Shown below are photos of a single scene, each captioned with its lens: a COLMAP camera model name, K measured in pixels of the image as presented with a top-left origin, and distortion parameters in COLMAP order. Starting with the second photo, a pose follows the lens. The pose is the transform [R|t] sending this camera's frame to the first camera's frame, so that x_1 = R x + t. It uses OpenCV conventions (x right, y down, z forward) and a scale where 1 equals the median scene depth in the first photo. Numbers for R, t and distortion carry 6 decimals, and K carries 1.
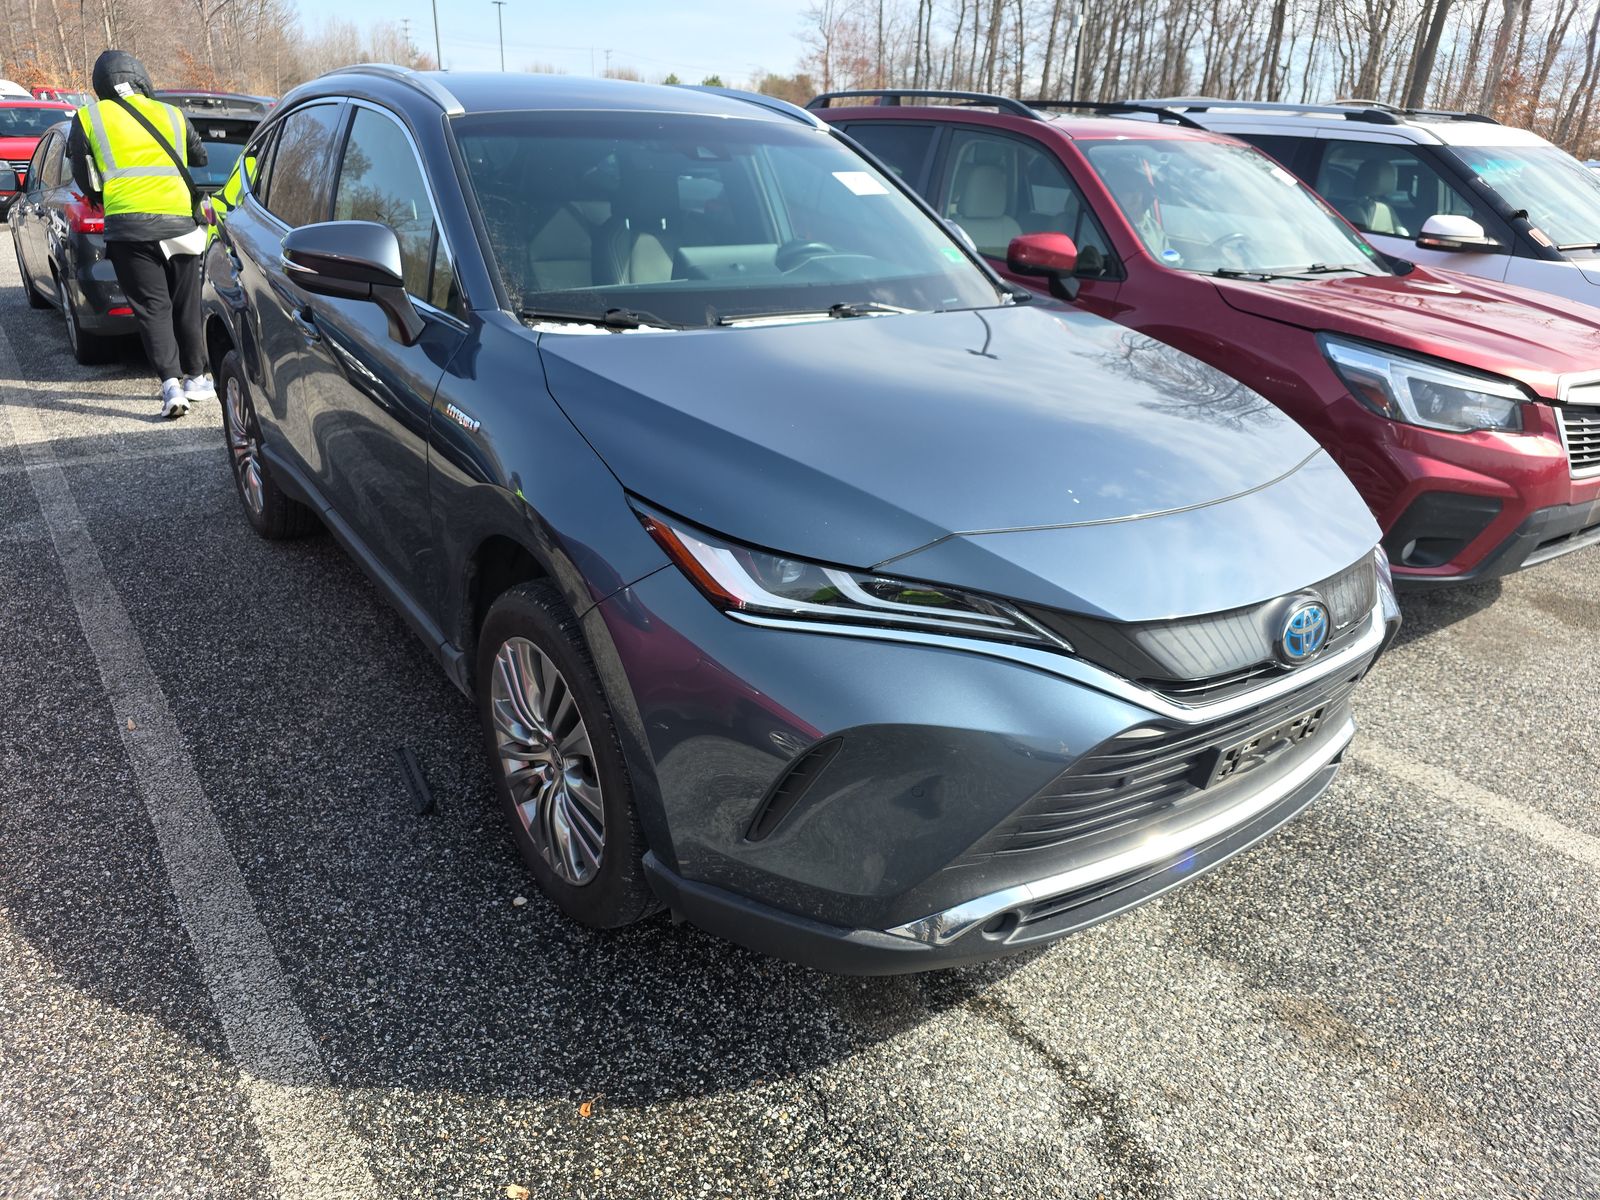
lens RADIAL K [[1064.2, 0, 800.0], [0, 1064.2, 600.0], [0, 0, 1]] dist [0.051044, -0.034855]
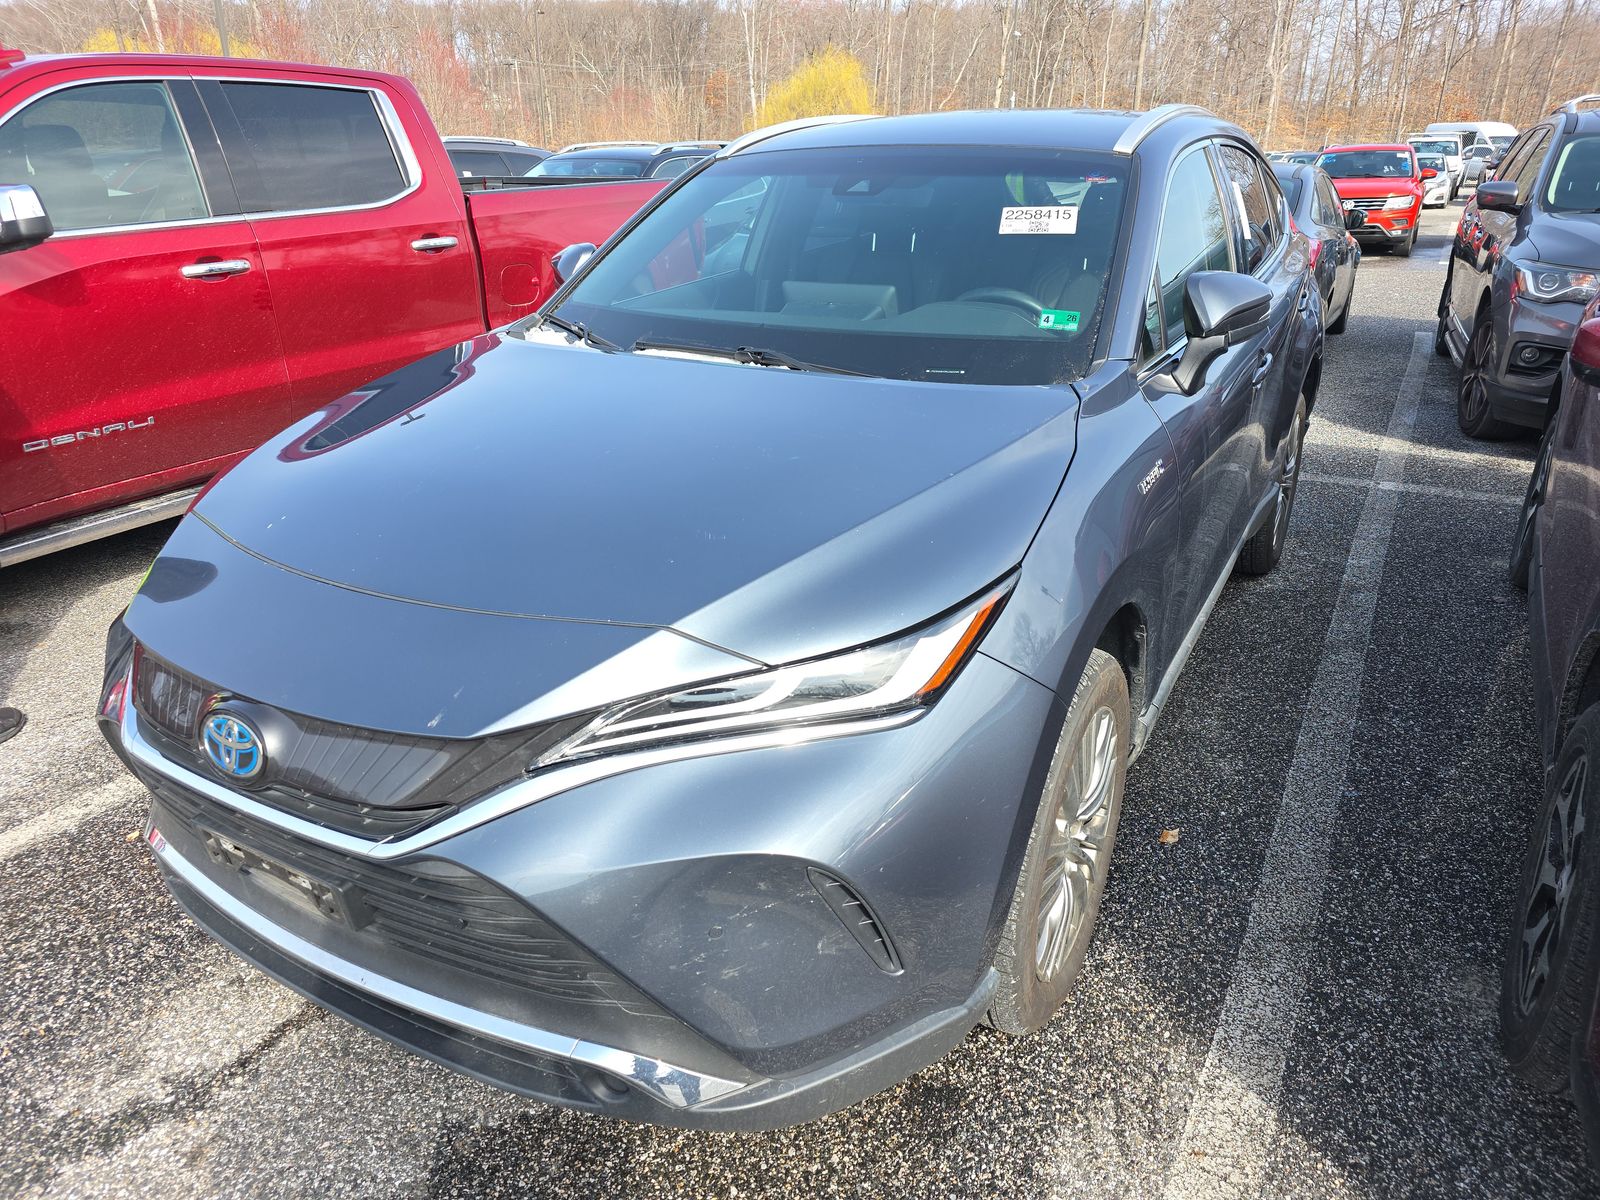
lens RADIAL K [[1064.2, 0, 800.0], [0, 1064.2, 600.0], [0, 0, 1]] dist [0.051044, -0.034855]
pose [[0.405732, 0.317109, -0.857219, 1.126671], [-0.345667, 0.921462, 0.177266, -0.316430], [0.846106, 0.224390, 0.483480, 0.804198]]
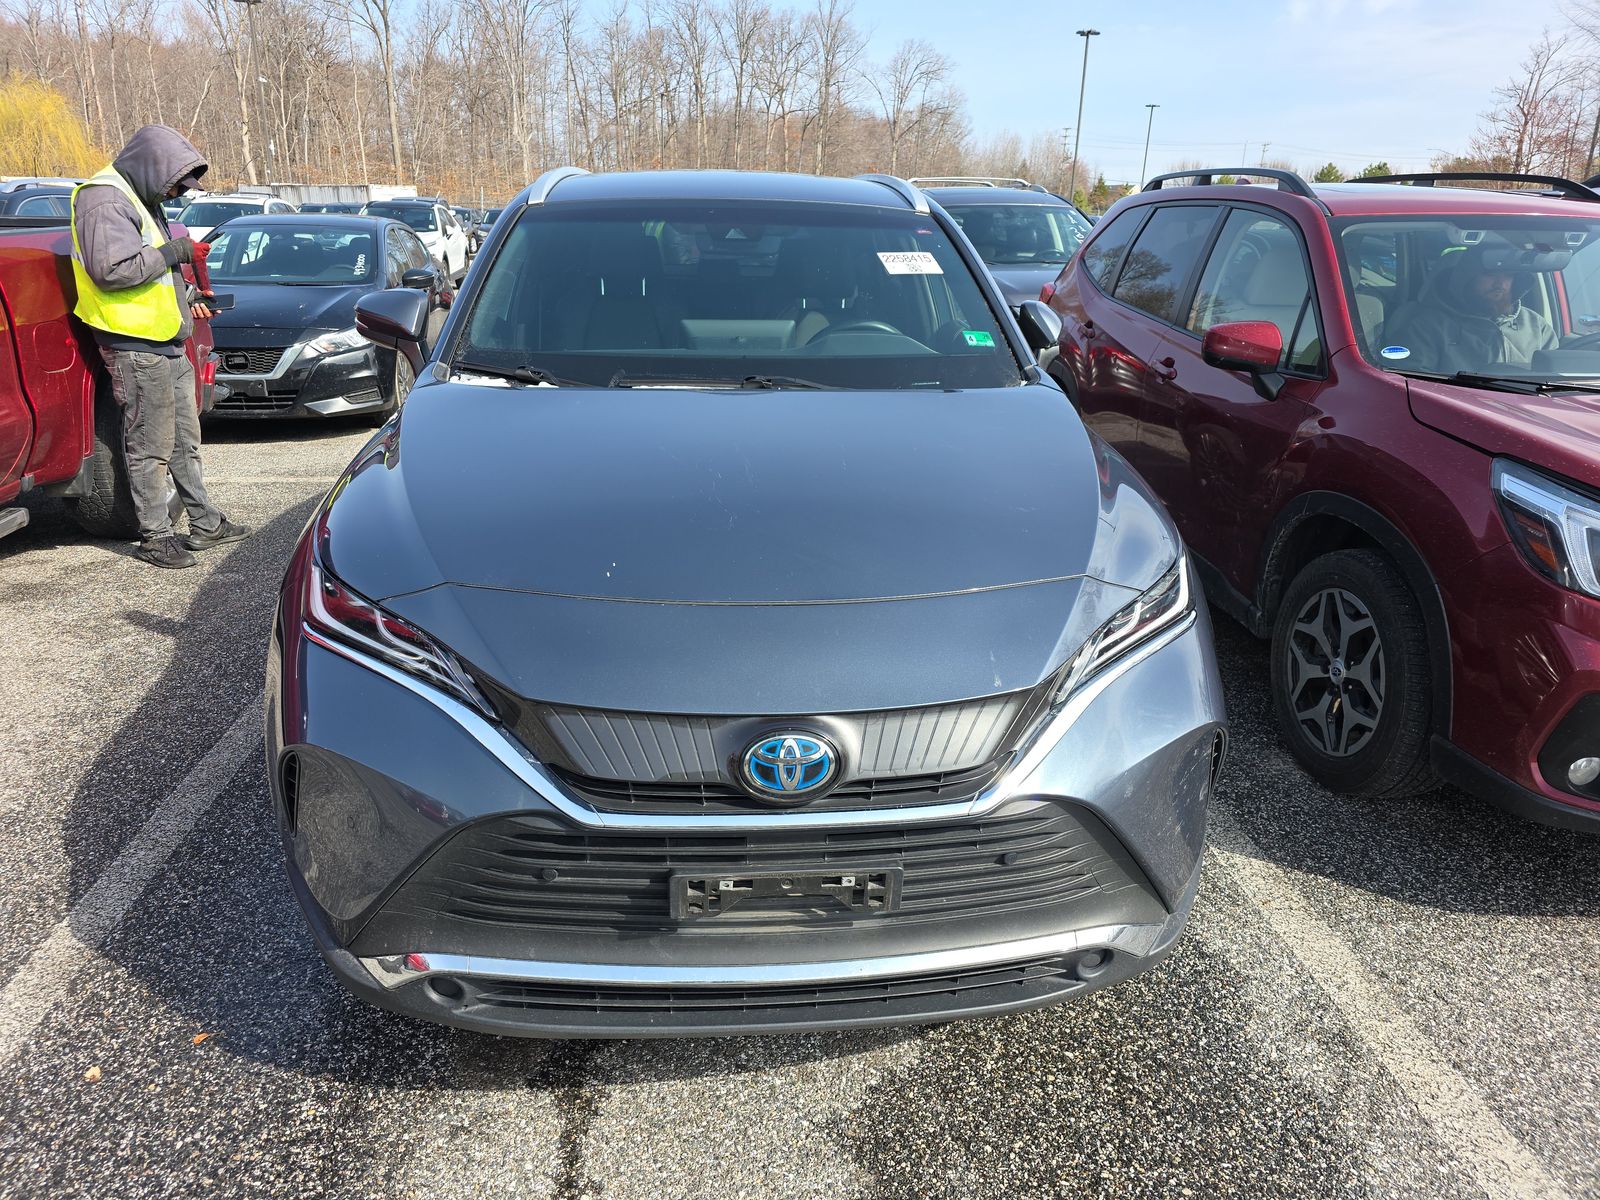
lens RADIAL K [[1063.0, 0, 792.6], [0, 1063.0, 587.7], [0, 0, 1]] dist [0.050096, -0.036839]
pose [[0.858576, 0.150434, -0.490119, 0.734562], [-0.192318, 0.980676, -0.035894, -0.066127], [0.475248, 0.125076, 0.870916, 0.214667]]
